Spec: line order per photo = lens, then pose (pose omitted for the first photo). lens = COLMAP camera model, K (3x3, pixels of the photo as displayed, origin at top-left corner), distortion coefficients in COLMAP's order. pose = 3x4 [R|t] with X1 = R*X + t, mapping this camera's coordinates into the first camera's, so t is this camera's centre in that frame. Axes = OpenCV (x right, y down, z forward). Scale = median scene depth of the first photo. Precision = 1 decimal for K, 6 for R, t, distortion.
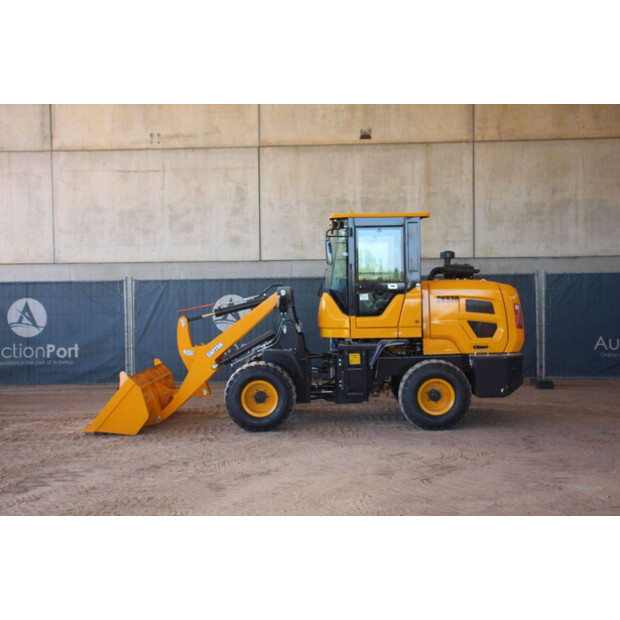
lens RADIAL K [[727.2, 0, 299.4], [0, 727.2, 310.1], [0, 0, 1]] dist [-0.063115, 0.258401]
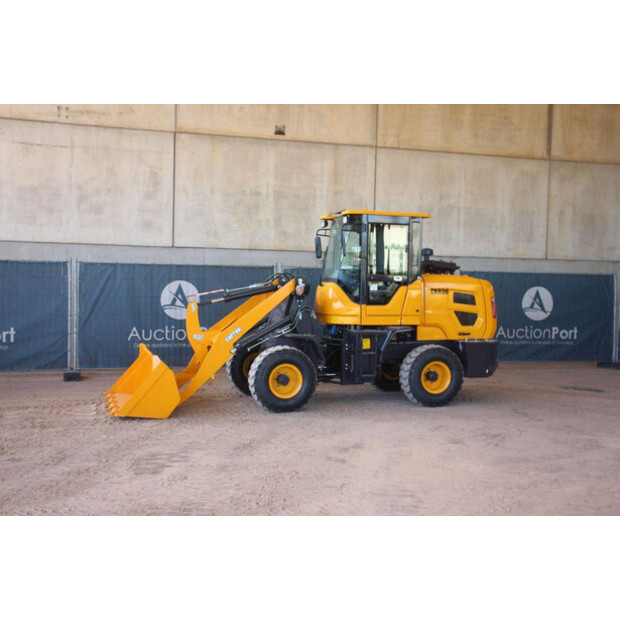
lens RADIAL K [[727.2, 0, 299.4], [0, 727.2, 310.1], [0, 0, 1]] dist [-0.063115, 0.258401]
pose [[0.946135, 0.019331, 0.323196, -0.260952], [-0.024537, 0.999626, 0.012039, 0.003864], [-0.322842, -0.019321, 0.946256, -0.003249]]
